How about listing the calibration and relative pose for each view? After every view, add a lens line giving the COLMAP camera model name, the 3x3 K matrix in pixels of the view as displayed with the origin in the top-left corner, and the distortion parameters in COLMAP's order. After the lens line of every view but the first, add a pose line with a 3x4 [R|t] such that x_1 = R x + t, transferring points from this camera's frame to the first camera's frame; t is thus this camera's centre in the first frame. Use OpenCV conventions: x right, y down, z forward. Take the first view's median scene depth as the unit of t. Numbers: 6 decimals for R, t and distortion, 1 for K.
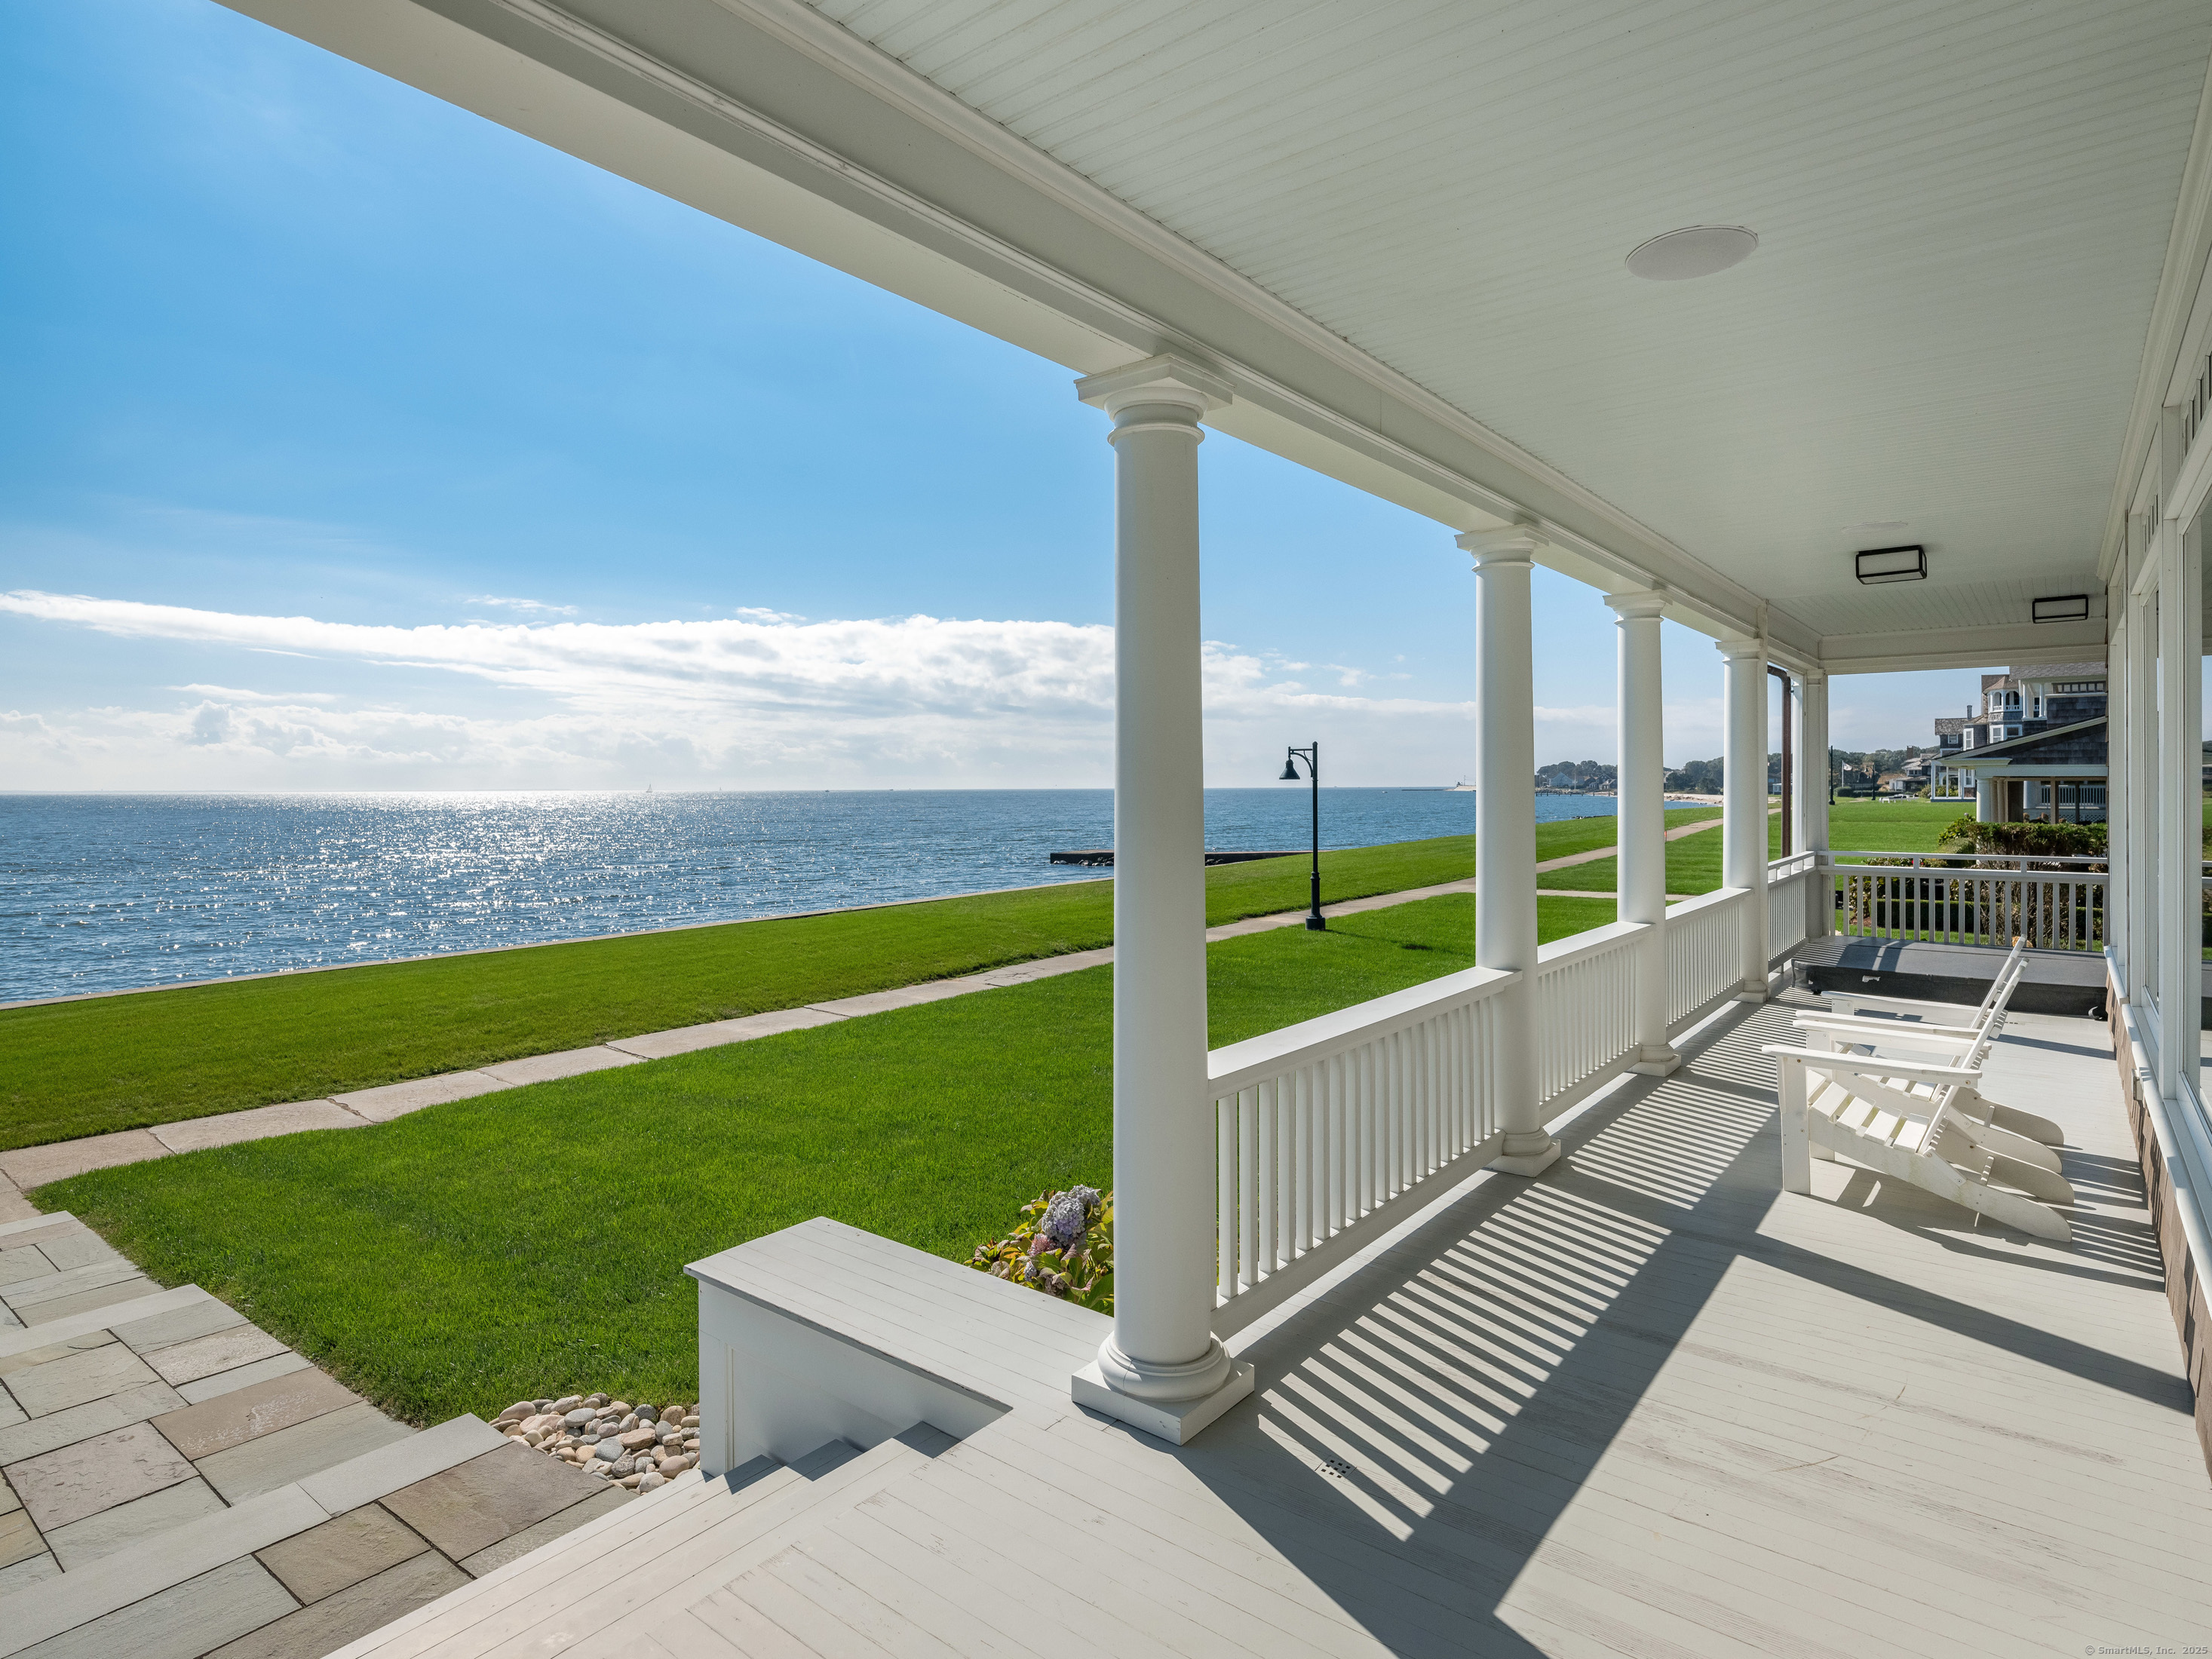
lens RADIAL K [[1196.9, 0, 1106.0], [0, 1196.9, 829.5], [0, 0, 1]] dist [-0.001519, -0.000253]
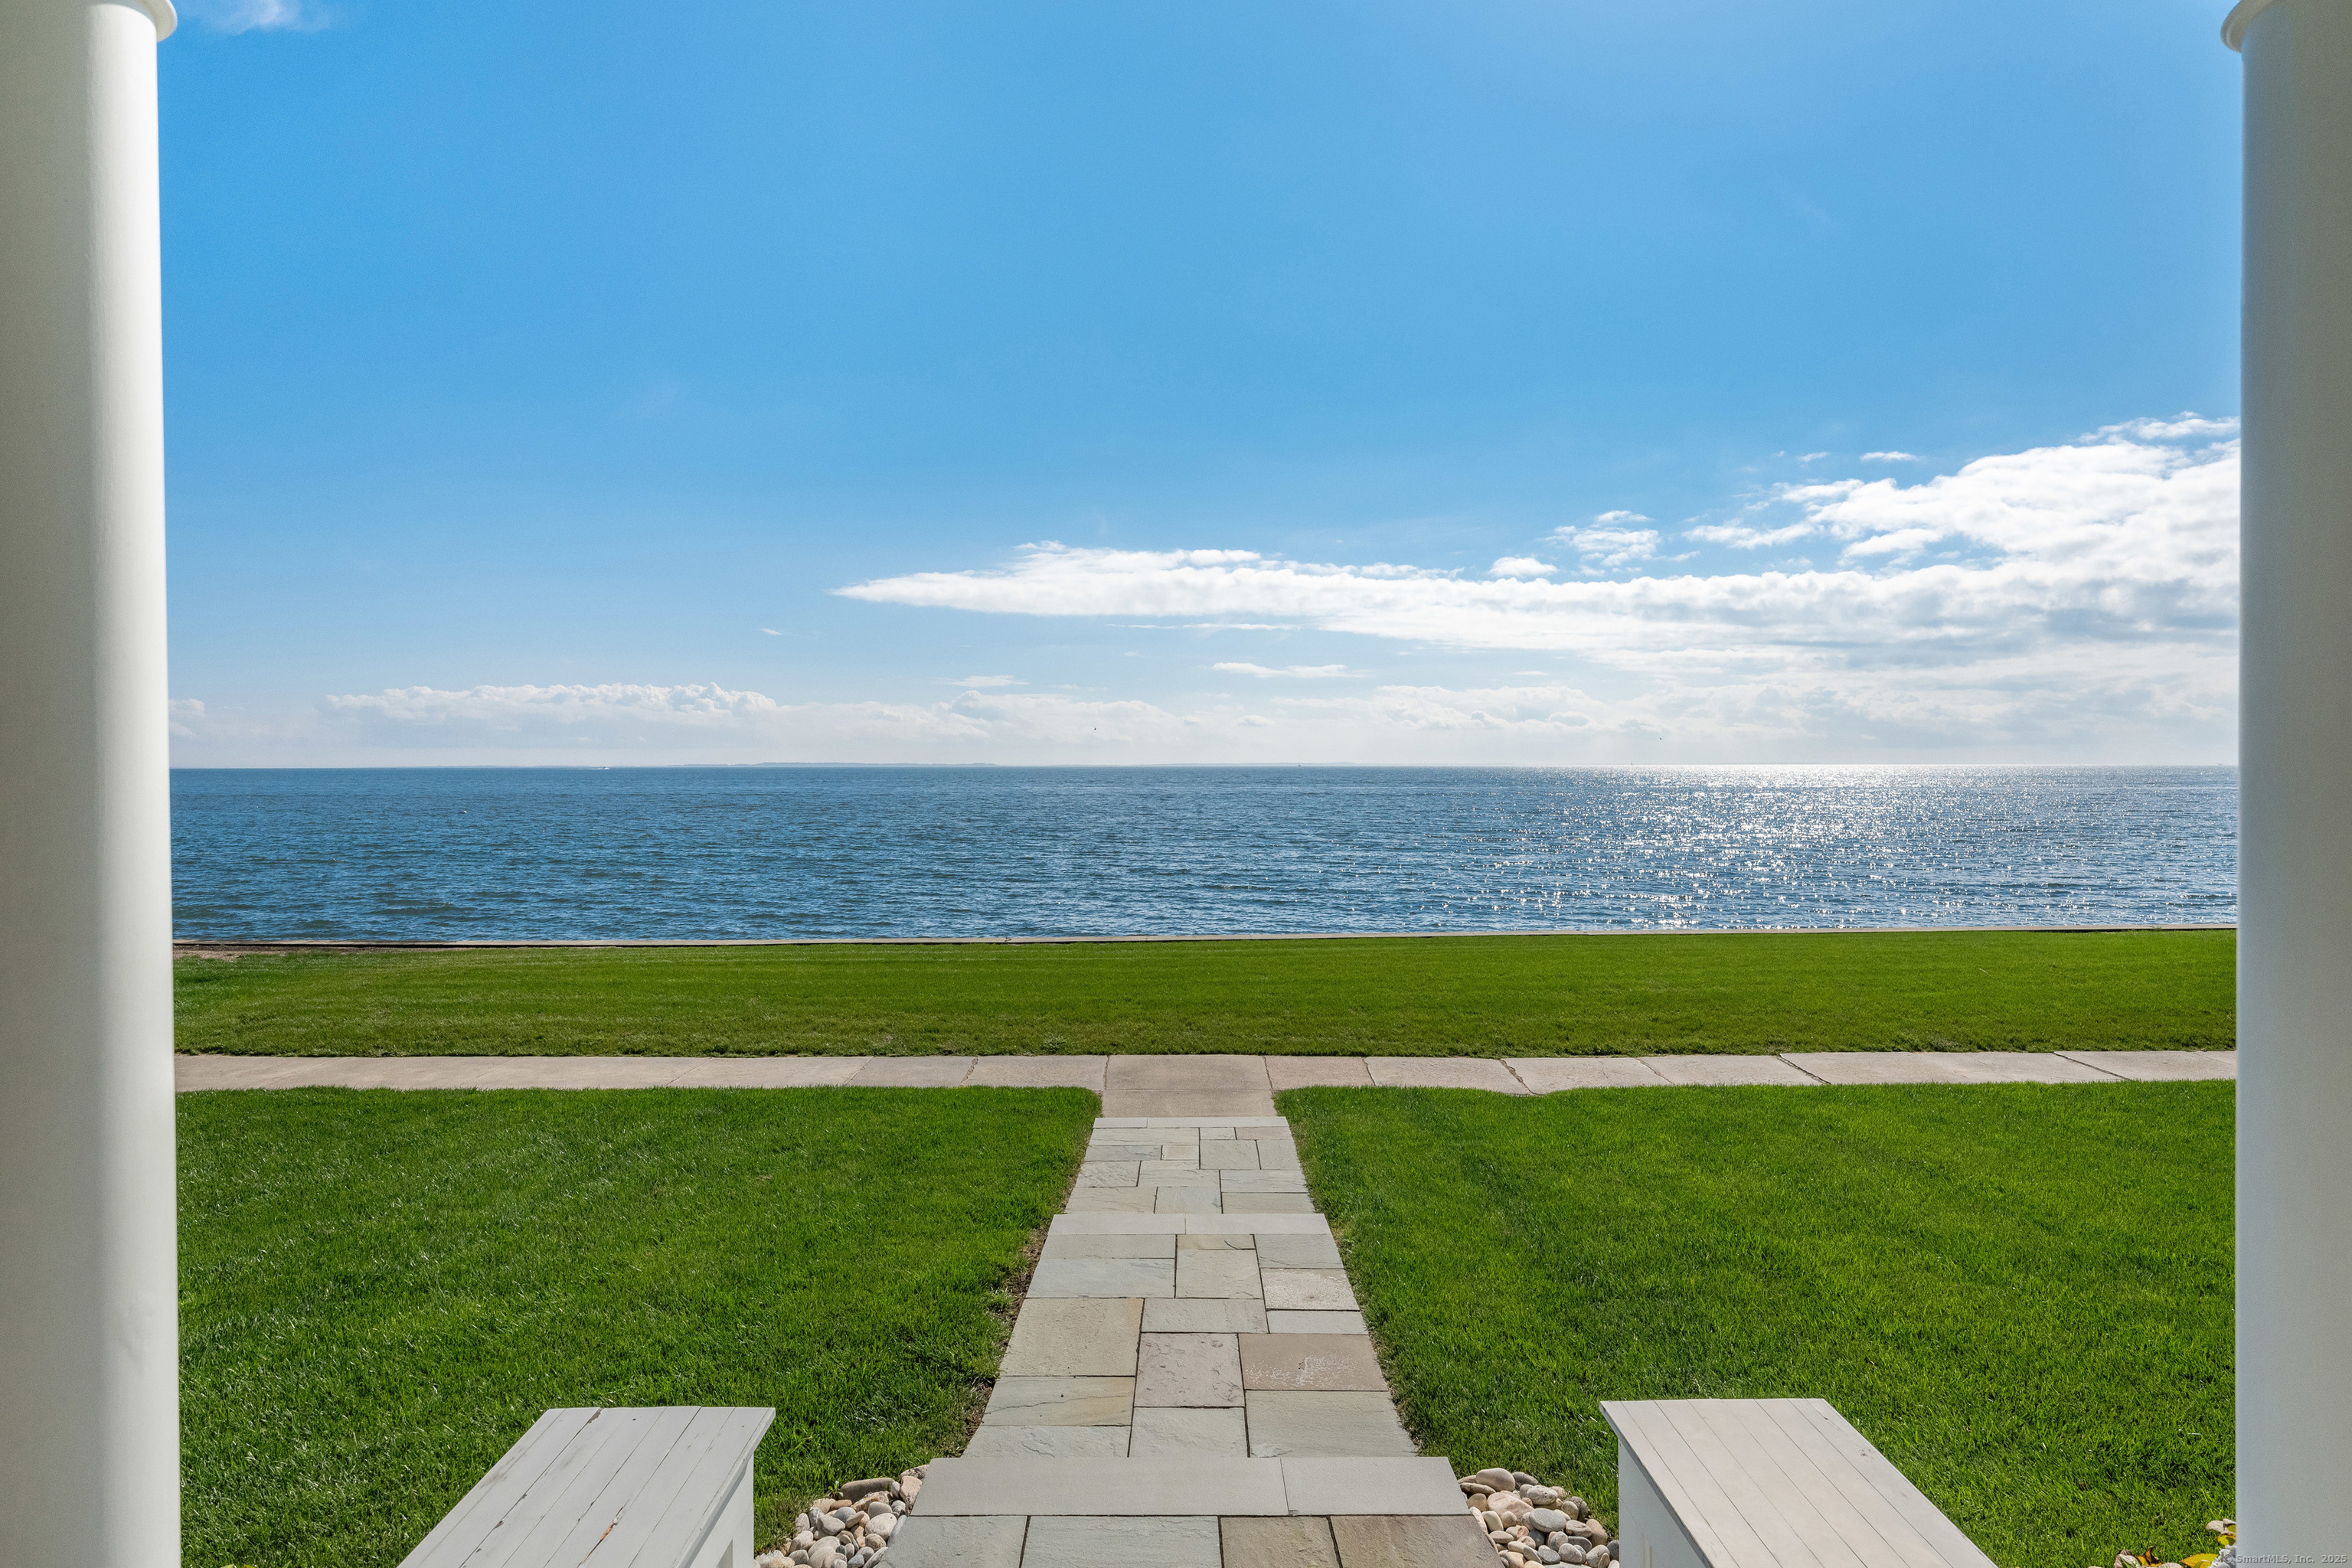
lens RADIAL K [[1261.2, 0, 1177.2], [0, 1261.2, 774.3], [0, 0, 1]] dist [0.004427, 0.000071]
pose [[0.626445, 0.009751, -0.779405, 0.046823], [-0.028912, 0.999524, -0.010733, -0.007278], [0.778929, 0.029258, 0.626429, 0.133053]]
